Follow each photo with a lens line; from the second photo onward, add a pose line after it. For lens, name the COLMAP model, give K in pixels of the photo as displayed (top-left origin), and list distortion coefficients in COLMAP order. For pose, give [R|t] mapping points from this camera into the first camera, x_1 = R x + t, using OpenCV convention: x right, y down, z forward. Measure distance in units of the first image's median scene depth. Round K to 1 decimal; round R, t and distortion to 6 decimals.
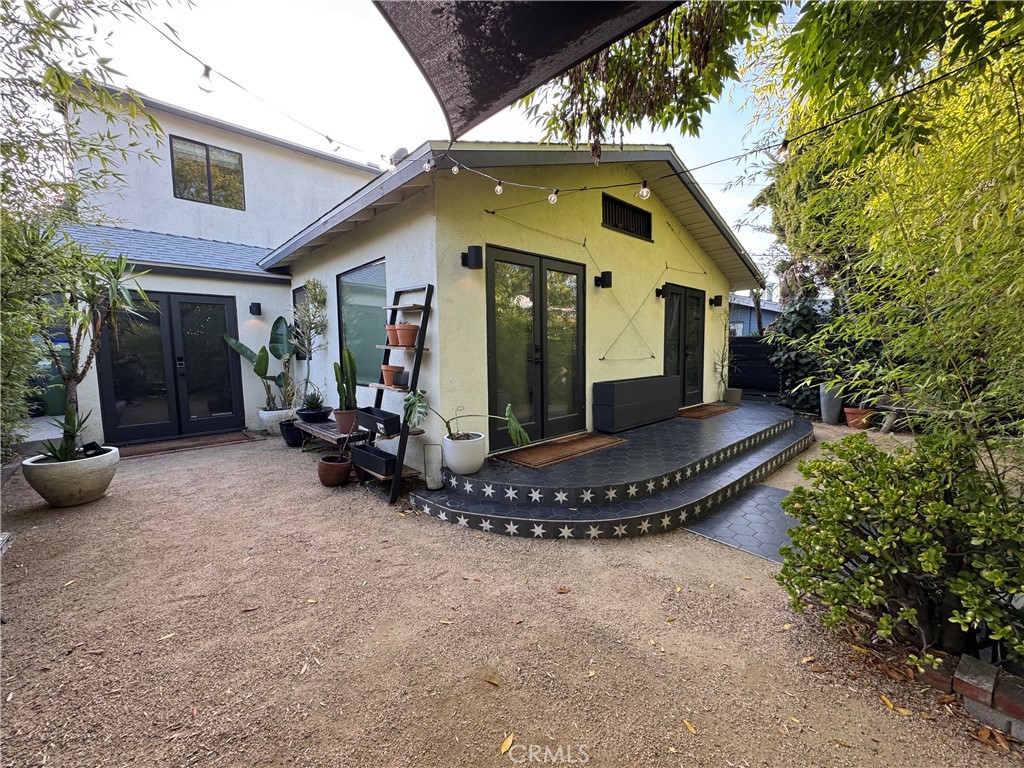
lens RADIAL K [[402.9, 0, 518.6], [0, 402.9, 385.3], [0, 0, 1]] dist [0.001851, 0.000978]
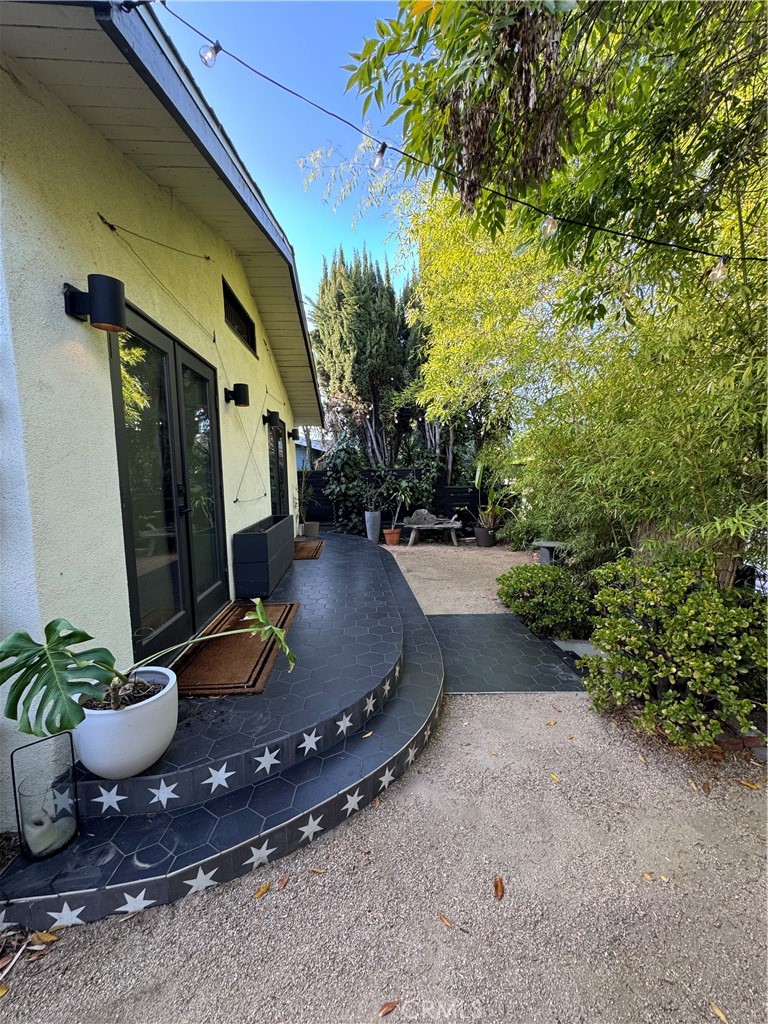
lens RADIAL K [[402.9, 0, 380.3], [0, 402.9, 513.5], [0, 0, 1]] dist [0.001851, 0.000978]
pose [[0.645313, -0.075621, 0.760166, -0.203215], [0.084971, 0.996019, 0.026951, -0.043111], [-0.759178, 0.047200, 0.649170, 0.337792]]
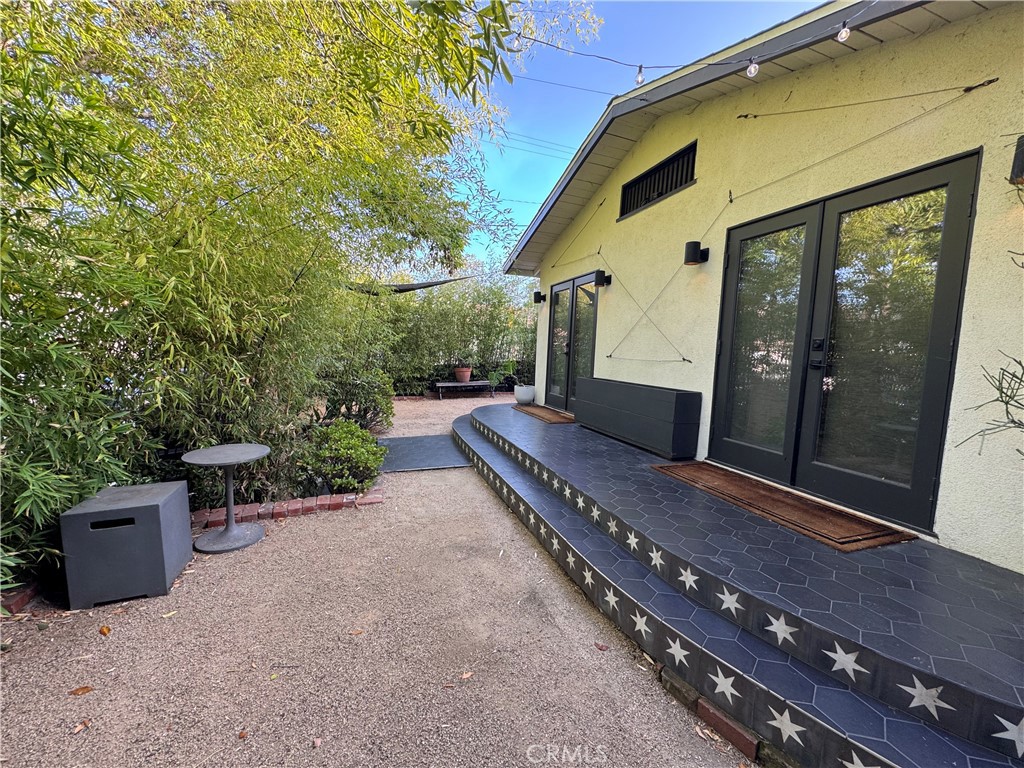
lens RADIAL K [[402.9, 0, 507.0], [0, 402.9, 385.1], [0, 0, 1]] dist [0.001851, 0.000978]
pose [[-0.433390, 0.094100, -0.896280, 1.307046], [-0.094623, 0.984285, 0.149094, -0.129204], [0.896225, 0.149424, -0.417676, 1.291784]]
